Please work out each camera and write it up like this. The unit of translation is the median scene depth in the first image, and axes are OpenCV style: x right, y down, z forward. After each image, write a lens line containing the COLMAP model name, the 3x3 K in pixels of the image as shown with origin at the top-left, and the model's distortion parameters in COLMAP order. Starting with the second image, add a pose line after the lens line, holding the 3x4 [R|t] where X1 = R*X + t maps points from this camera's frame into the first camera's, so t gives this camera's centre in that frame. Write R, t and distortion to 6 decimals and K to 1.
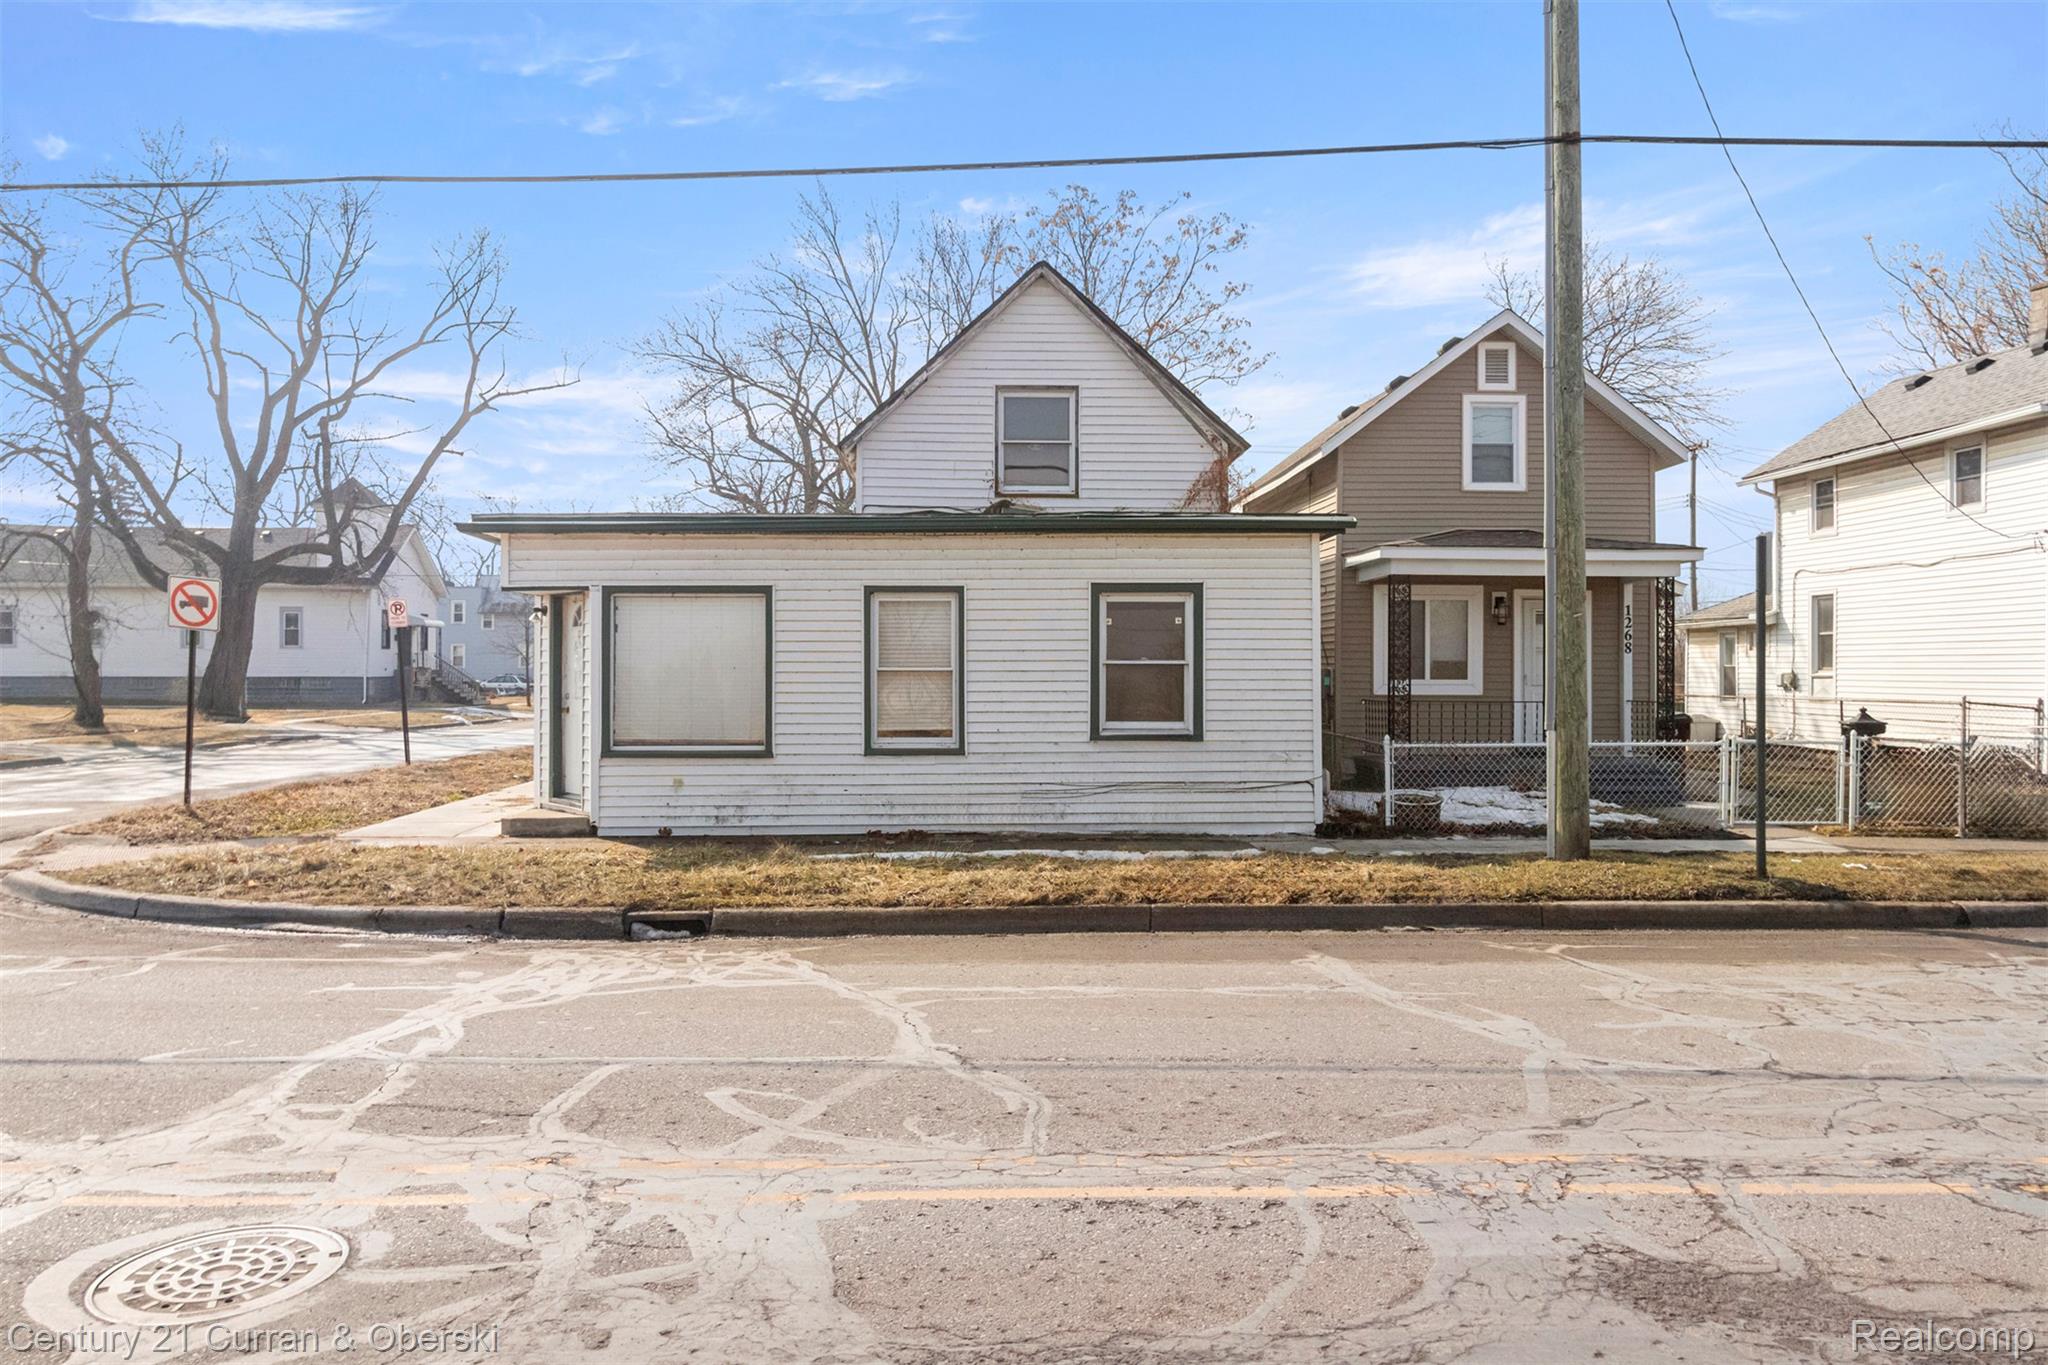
lens RADIAL K [[1527.8, 0, 1032.7], [0, 1527.8, 655.9], [0, 0, 1]] dist [-0.006164, -0.001635]
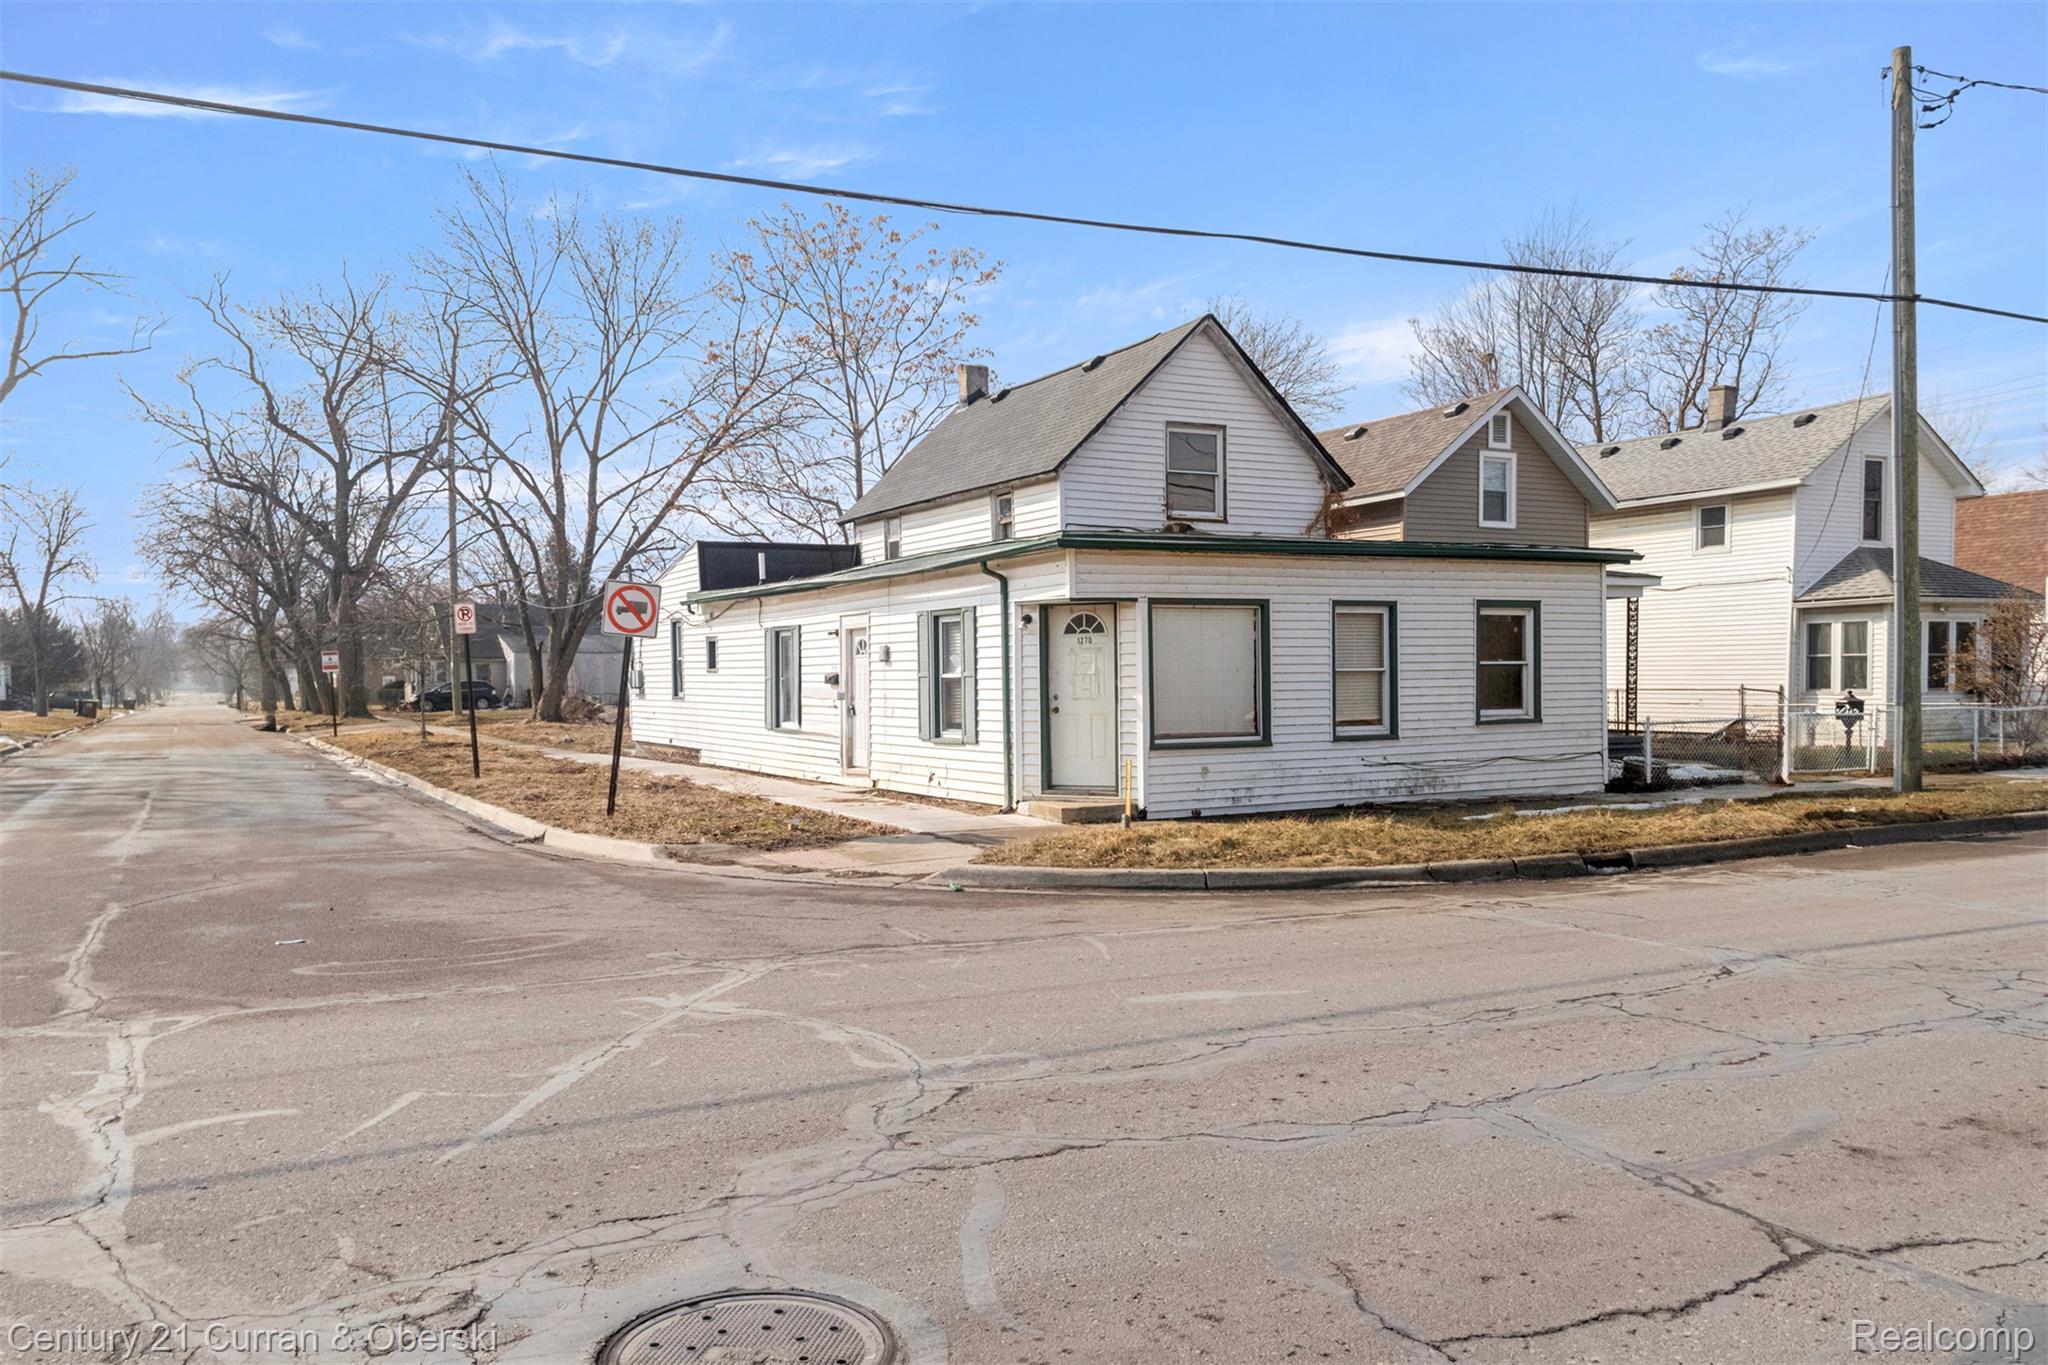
lens RADIAL K [[1527.8, 0, 1004.8], [0, 1527.8, 728.8], [0, 0, 1]] dist [-0.006164, -0.001635]
pose [[0.906074, -0.024867, 0.422388, -0.846460], [0.006667, 0.998987, 0.044510, -0.000213], [-0.423067, -0.037513, 0.905322, 0.023101]]
